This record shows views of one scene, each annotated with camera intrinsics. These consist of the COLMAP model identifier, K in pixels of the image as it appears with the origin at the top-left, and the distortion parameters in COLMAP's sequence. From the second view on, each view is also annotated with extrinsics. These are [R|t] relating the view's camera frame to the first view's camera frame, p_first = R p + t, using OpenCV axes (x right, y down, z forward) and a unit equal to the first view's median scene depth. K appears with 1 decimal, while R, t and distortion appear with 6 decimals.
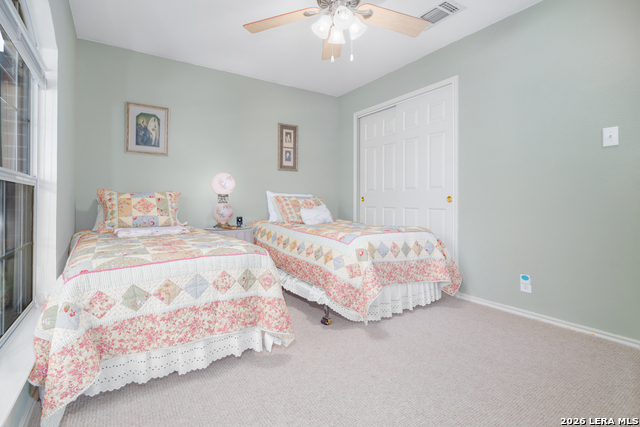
lens RADIAL K [[309.3, 0, 319.7], [0, 309.3, 196.8], [0, 0, 1]] dist [-0.000644, -0.000100]
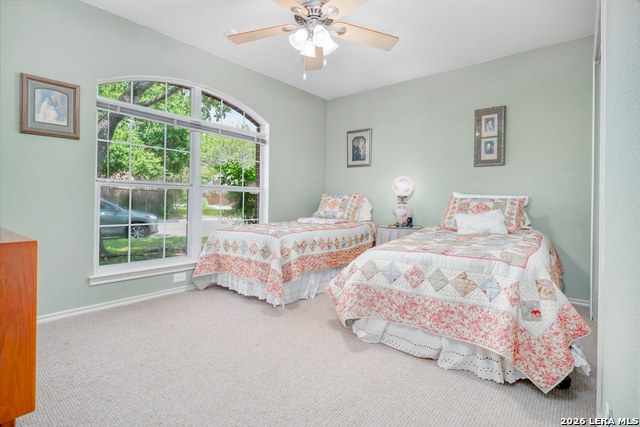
lens RADIAL K [[314.6, 0, 321.0], [0, 314.6, 201.4], [0, 0, 1]] dist [0.001045, 0.000065]
pose [[0.288923, 0.008634, -0.957313, 0.702550], [-0.004167, 0.999961, 0.007761, 0.004732], [0.957343, 0.001747, 0.288948, 0.437063]]
